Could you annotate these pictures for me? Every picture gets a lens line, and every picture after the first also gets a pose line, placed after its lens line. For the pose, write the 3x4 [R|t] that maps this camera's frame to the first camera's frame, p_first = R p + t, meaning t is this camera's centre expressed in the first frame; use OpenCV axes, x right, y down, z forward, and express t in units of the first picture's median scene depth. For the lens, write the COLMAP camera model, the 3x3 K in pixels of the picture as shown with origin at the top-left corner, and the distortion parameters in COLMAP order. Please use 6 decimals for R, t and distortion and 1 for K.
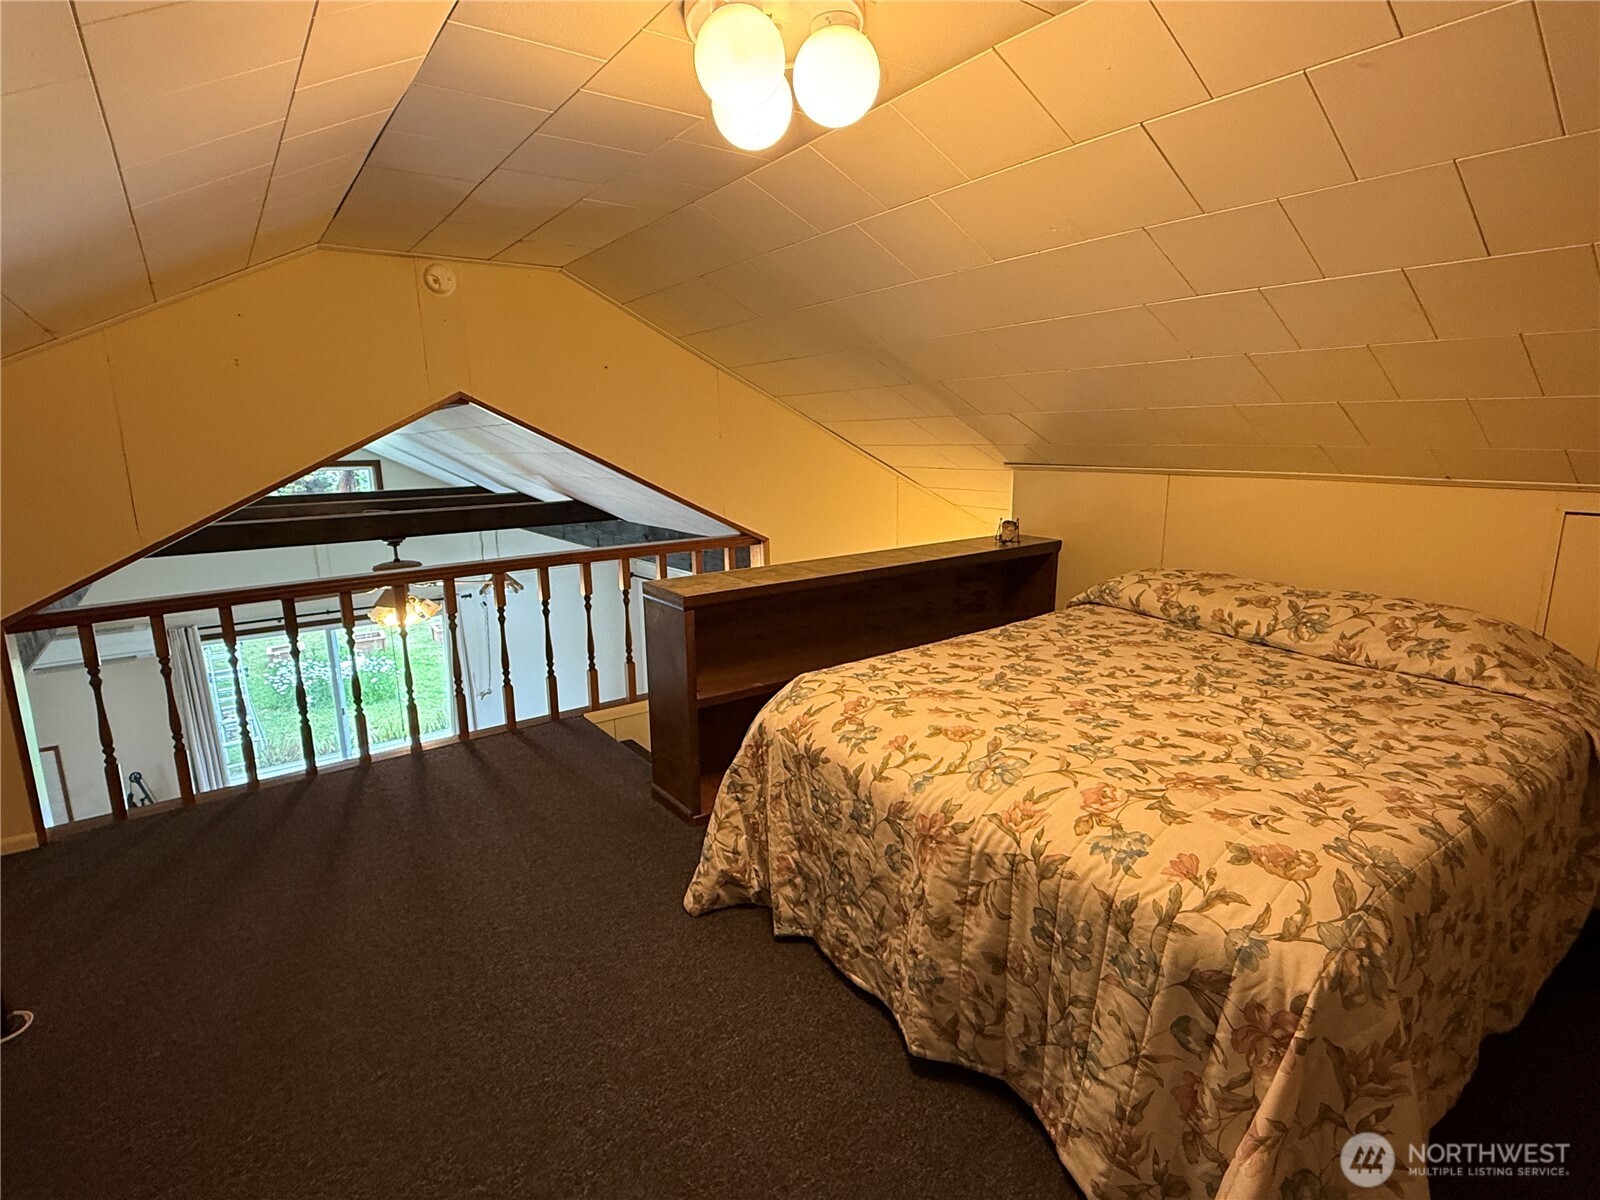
lens RADIAL K [[812.9, 0, 796.6], [0, 812.9, 600.9], [0, 0, 1]] dist [0.001127, -0.000024]
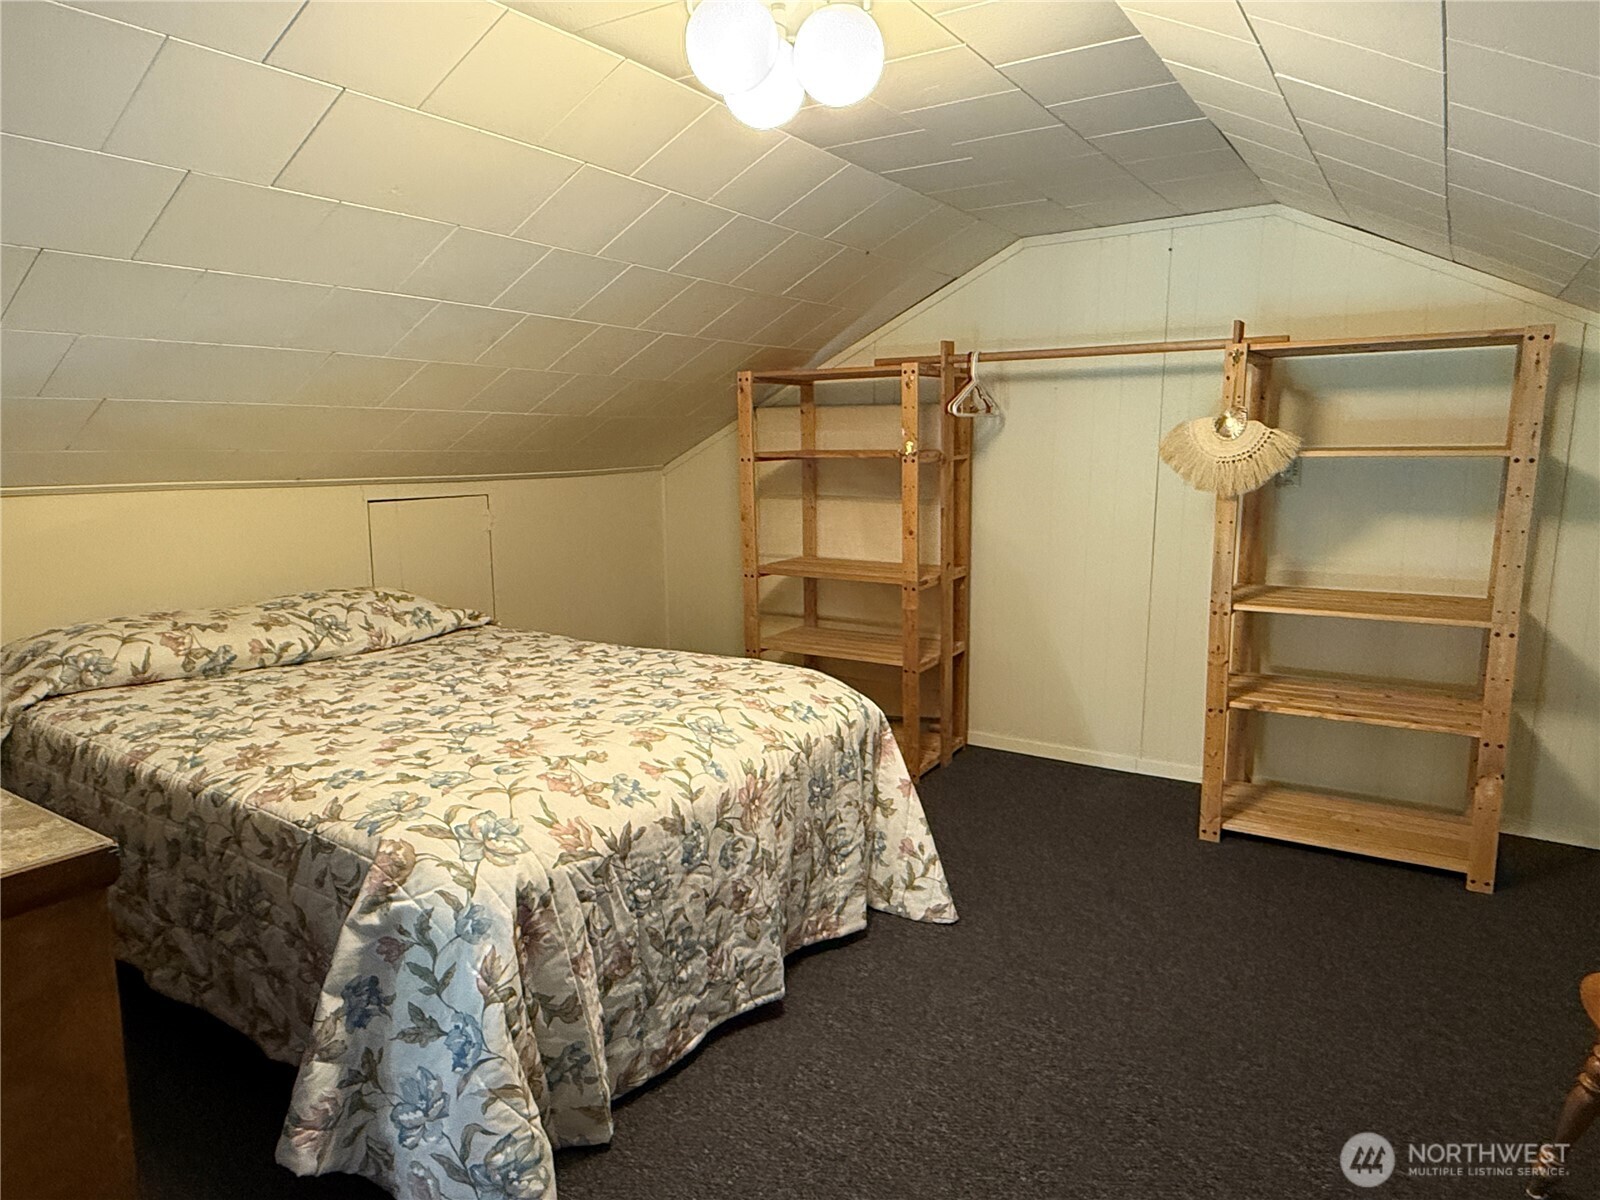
lens RADIAL K [[1001.4, 0, 800.0], [0, 1001.4, 600.0], [0, 0, 1]] dist [-0.000868, 0.000124]
pose [[-0.365141, -0.136609, 0.920875, -0.858496], [0.189511, 0.957555, 0.217195, -0.197655], [-0.911459, 0.253823, -0.323754, 1.071975]]
